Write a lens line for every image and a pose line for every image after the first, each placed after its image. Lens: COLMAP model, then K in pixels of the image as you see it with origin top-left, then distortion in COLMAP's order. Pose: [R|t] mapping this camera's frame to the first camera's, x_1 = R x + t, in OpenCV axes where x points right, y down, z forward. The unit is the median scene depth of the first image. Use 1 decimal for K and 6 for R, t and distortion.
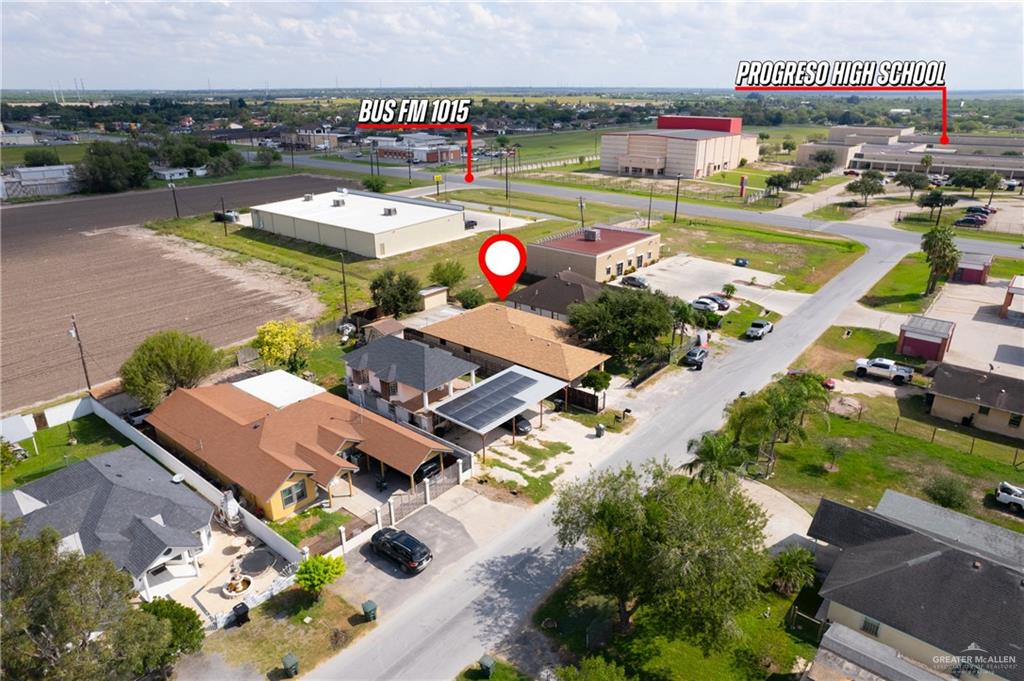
lens RADIAL K [[657.5, 0, 515.5], [0, 657.5, 348.6], [0, 0, 1]] dist [-0.035298, 0.009562]
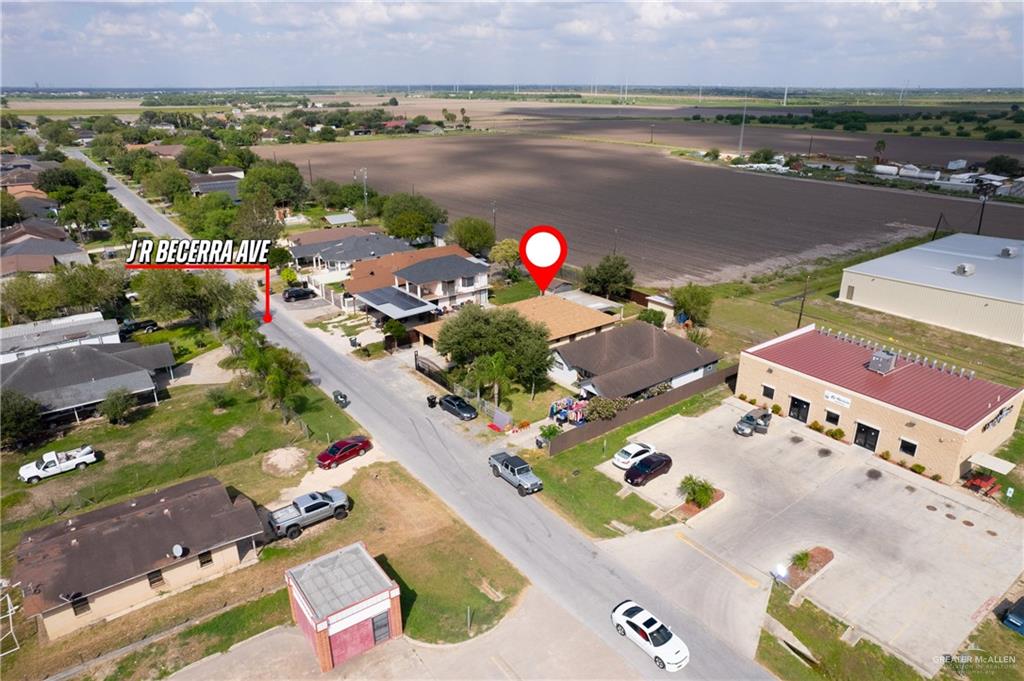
lens RADIAL K [[657.5, 0, 517.1], [0, 657.5, 341.1], [0, 0, 1]] dist [-0.035298, 0.009562]
pose [[-0.232240, 0.356651, -0.904911, 0.836390], [-0.366728, 0.829580, 0.421079, -0.375550], [0.900875, 0.429648, -0.061867, 0.905980]]
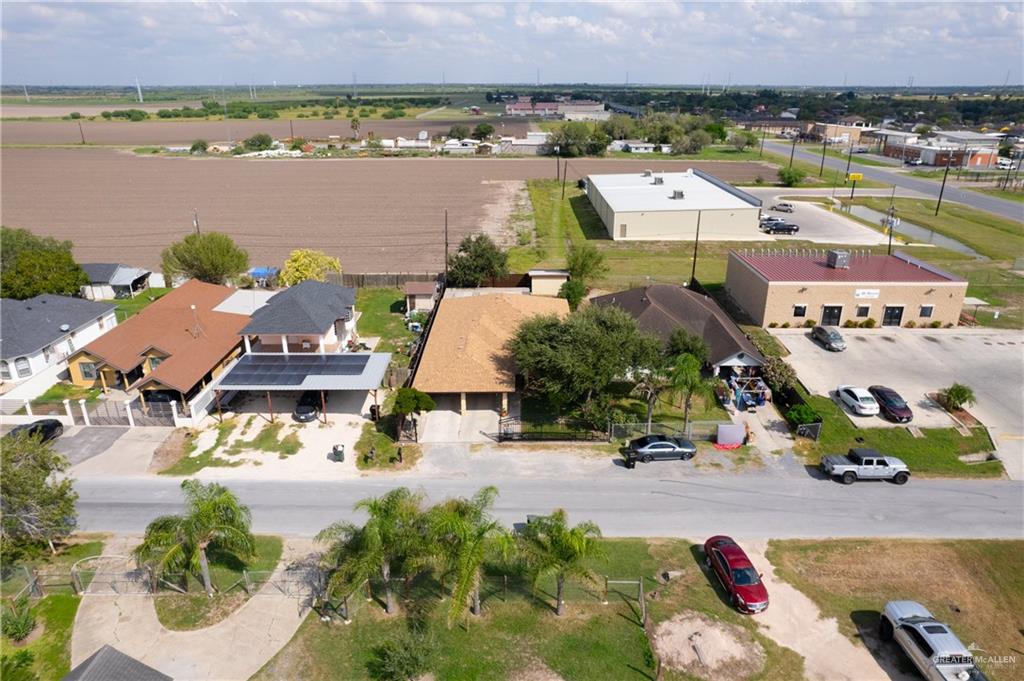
lens RADIAL K [[657.5, 0, 509.5], [0, 657.5, 331.5], [0, 0, 1]] dist [-0.035298, 0.009562]
pose [[0.625004, 0.277215, -0.729740, 0.499051], [-0.291431, 0.950092, 0.111320, -0.098625], [0.724180, 0.143094, 0.674601, 0.398231]]
